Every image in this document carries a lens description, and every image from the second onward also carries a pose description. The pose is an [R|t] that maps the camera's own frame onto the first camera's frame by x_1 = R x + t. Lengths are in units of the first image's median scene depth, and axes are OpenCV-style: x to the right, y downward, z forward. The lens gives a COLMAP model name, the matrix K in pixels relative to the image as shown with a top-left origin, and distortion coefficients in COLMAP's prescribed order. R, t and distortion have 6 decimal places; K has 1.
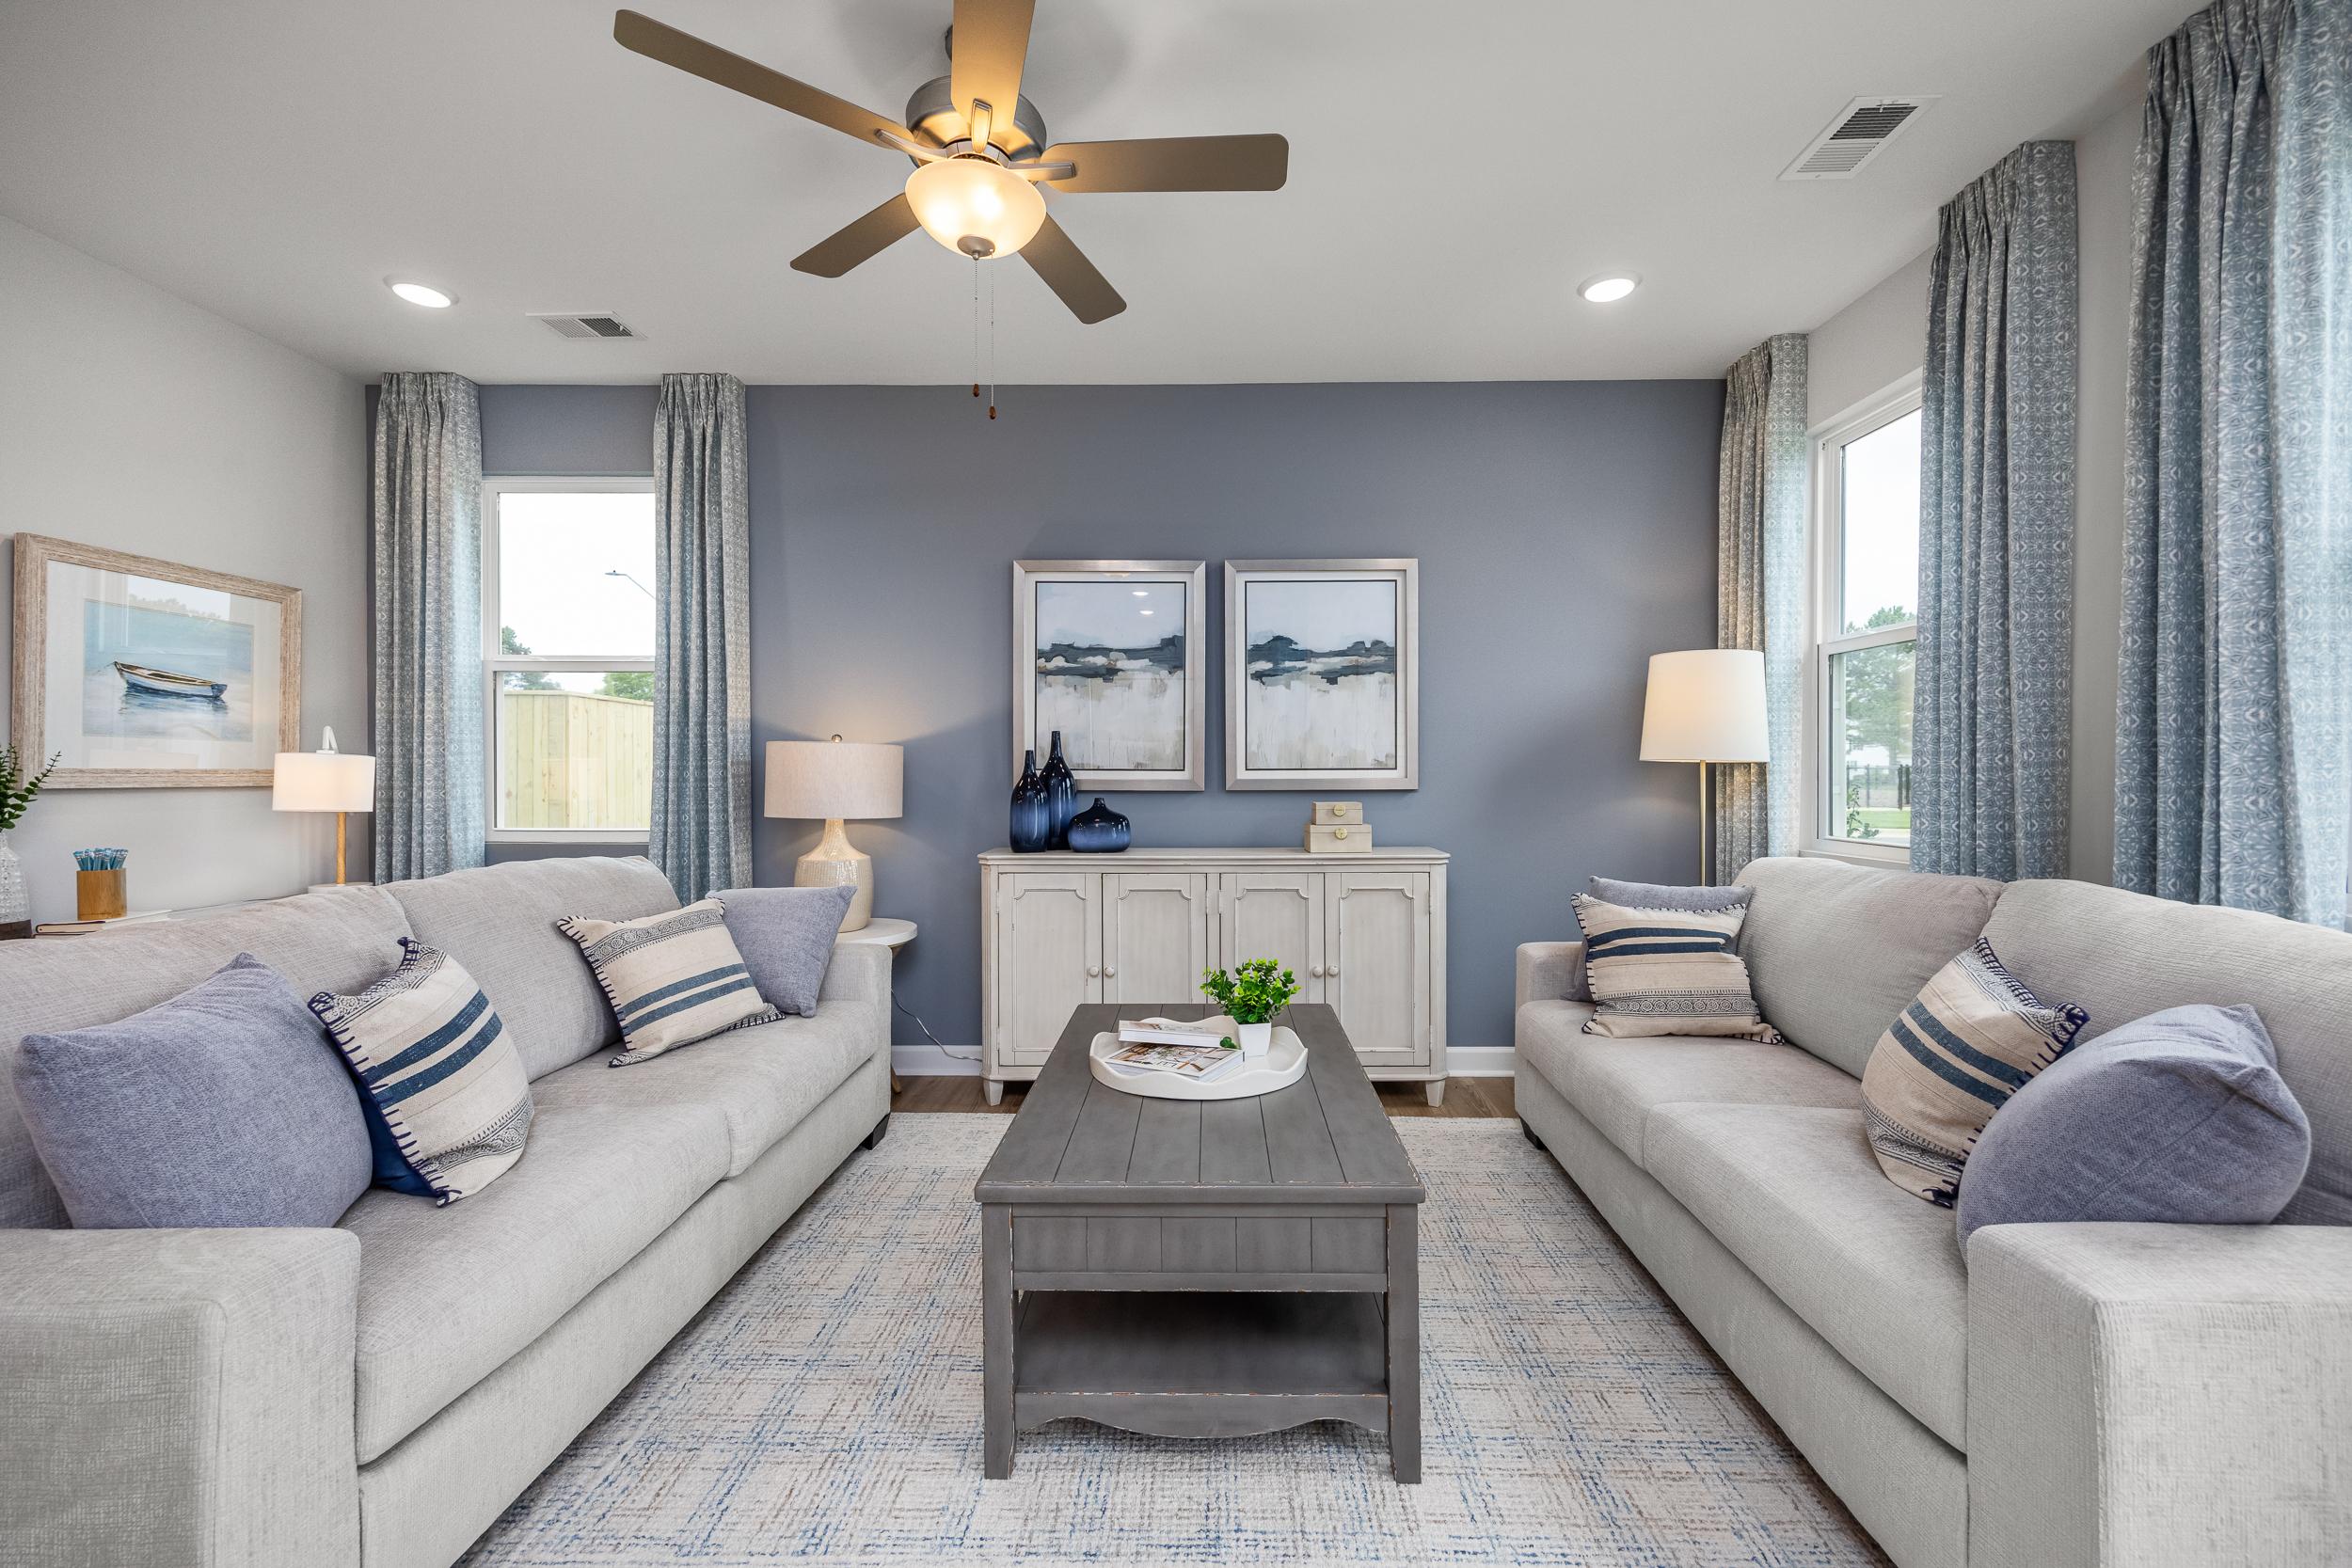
lens RADIAL K [[932.1, 0, 1179.1], [0, 932.1, 774.8], [0, 0, 1]] dist [0.006846, -0.001857]
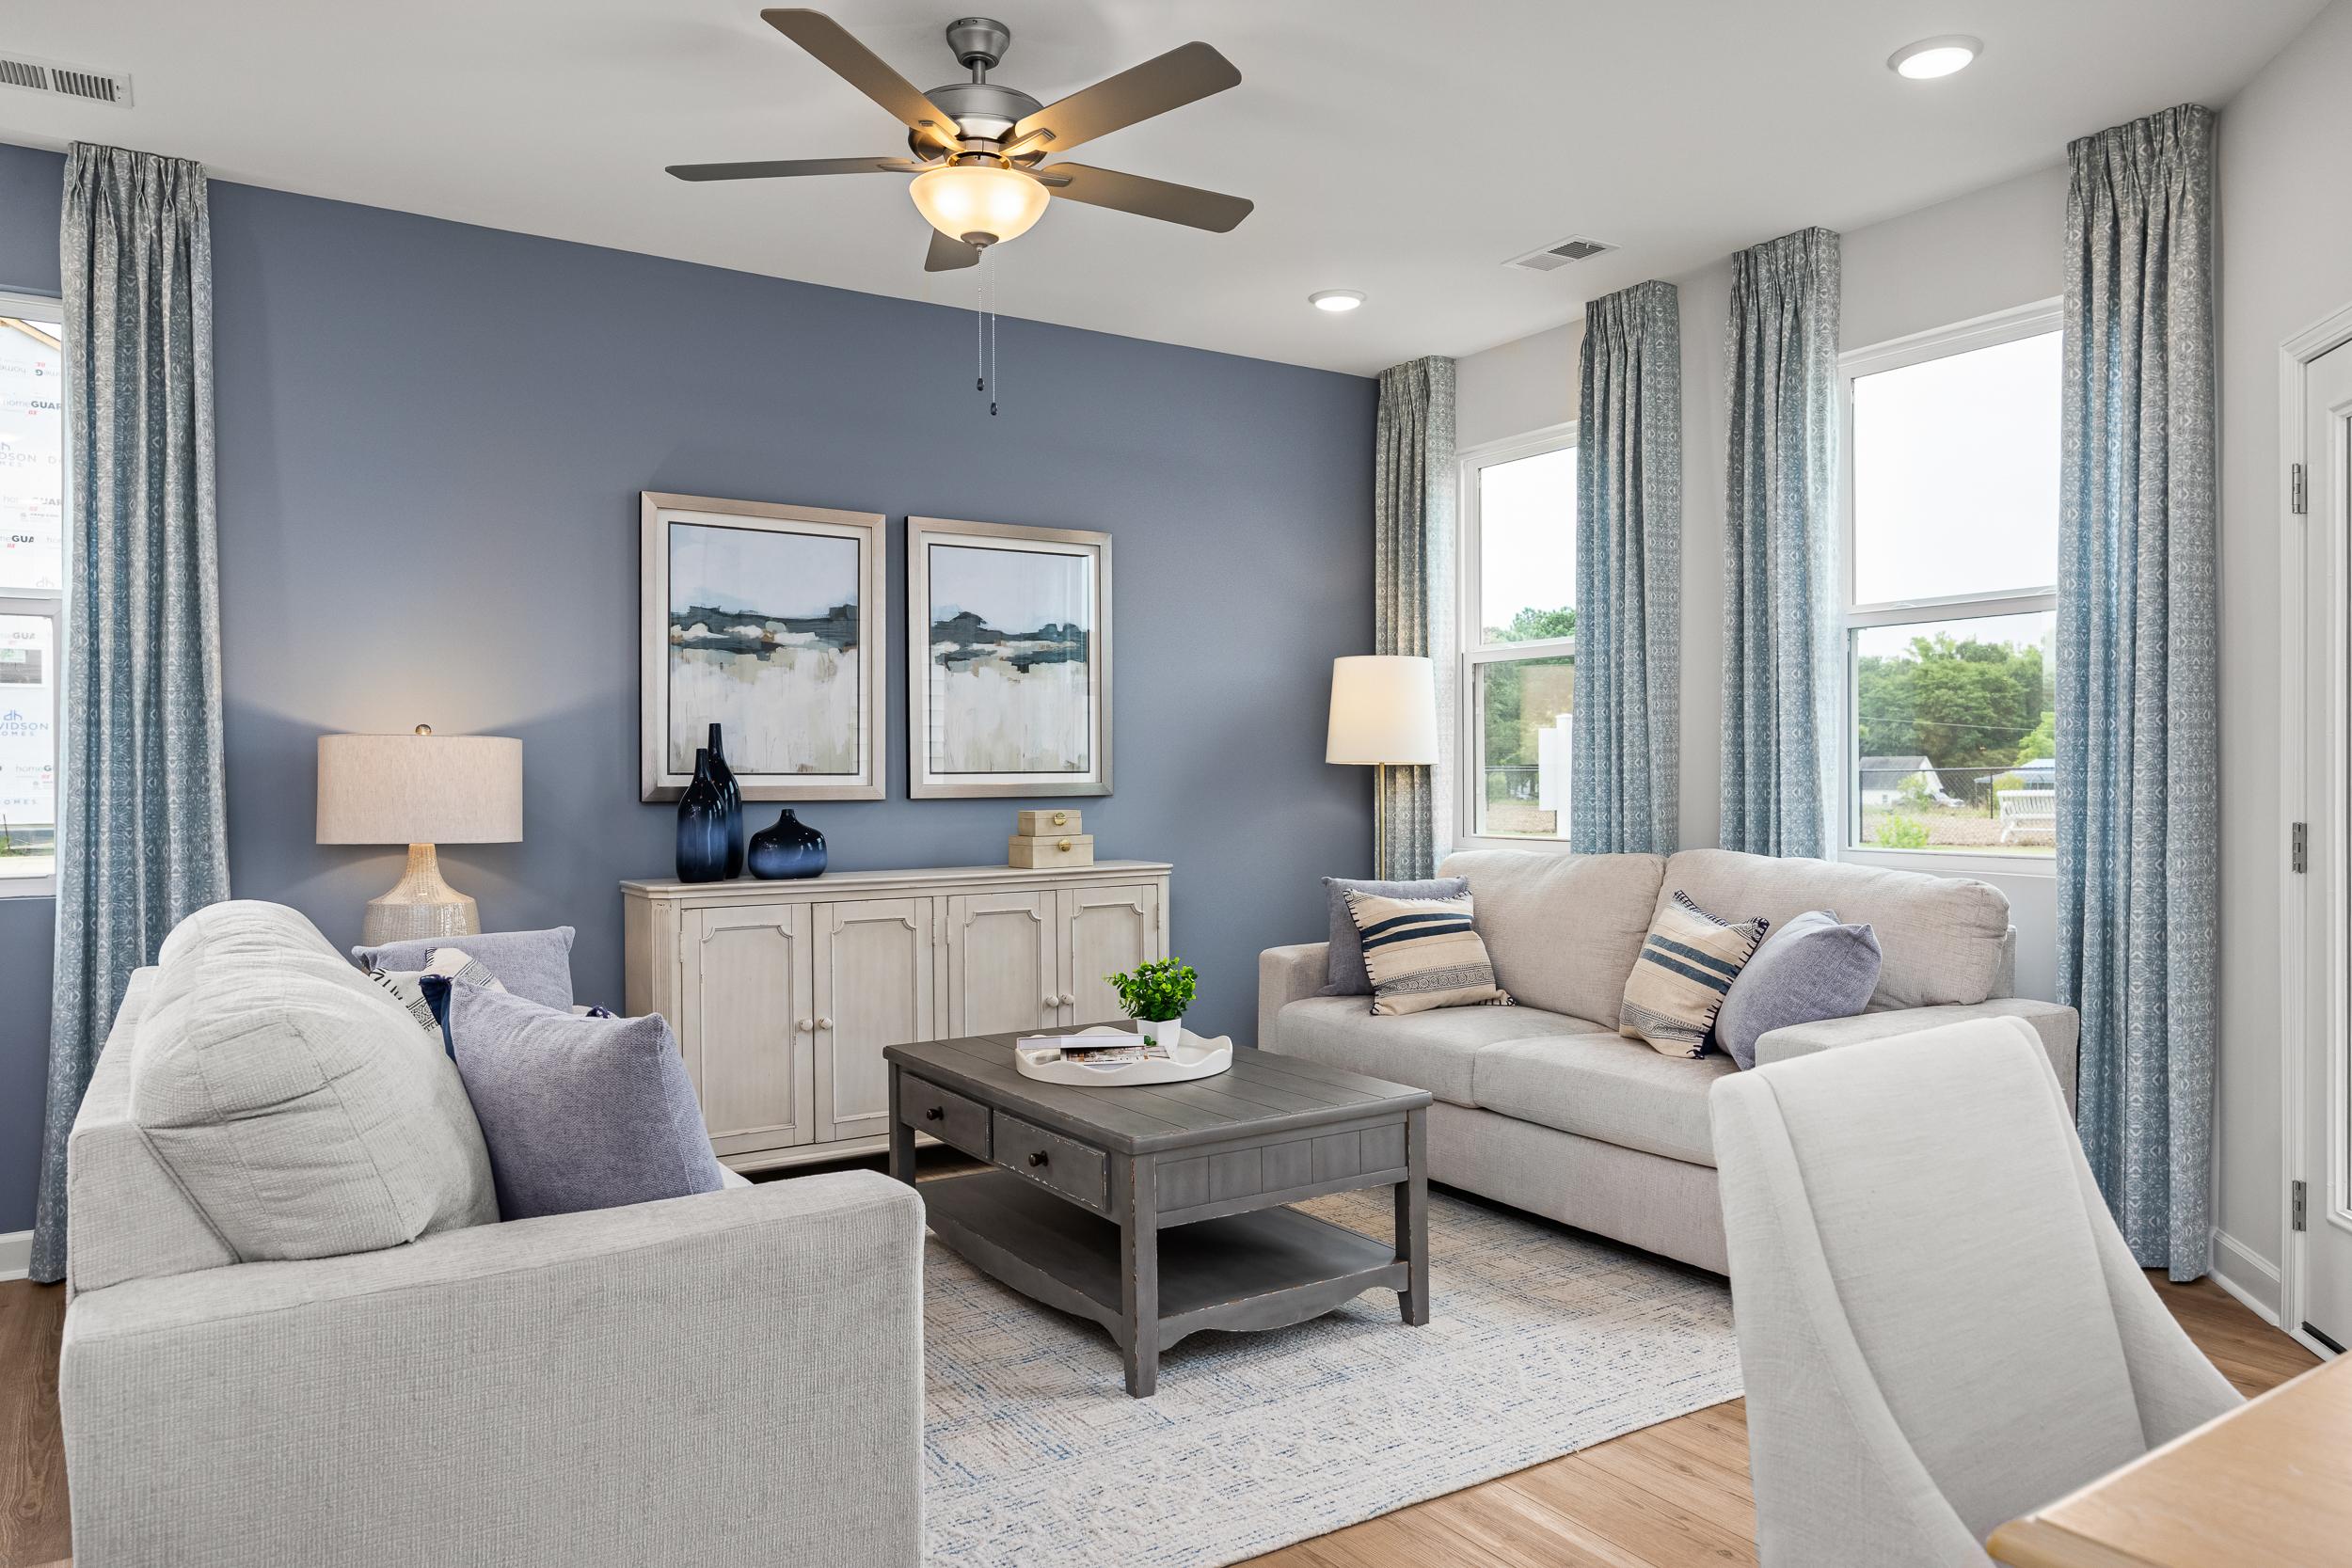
lens RADIAL K [[1471.5, 0, 1176.6], [0, 1471.5, 781.8], [0, 0, 1]] dist [-0.006817, 0.000612]
pose [[0.843416, -0.005755, 0.537230, -0.638626], [0.006559, 0.999978, 0.000416, 0.004090], [-0.537221, 0.003172, 0.843436, -0.300059]]
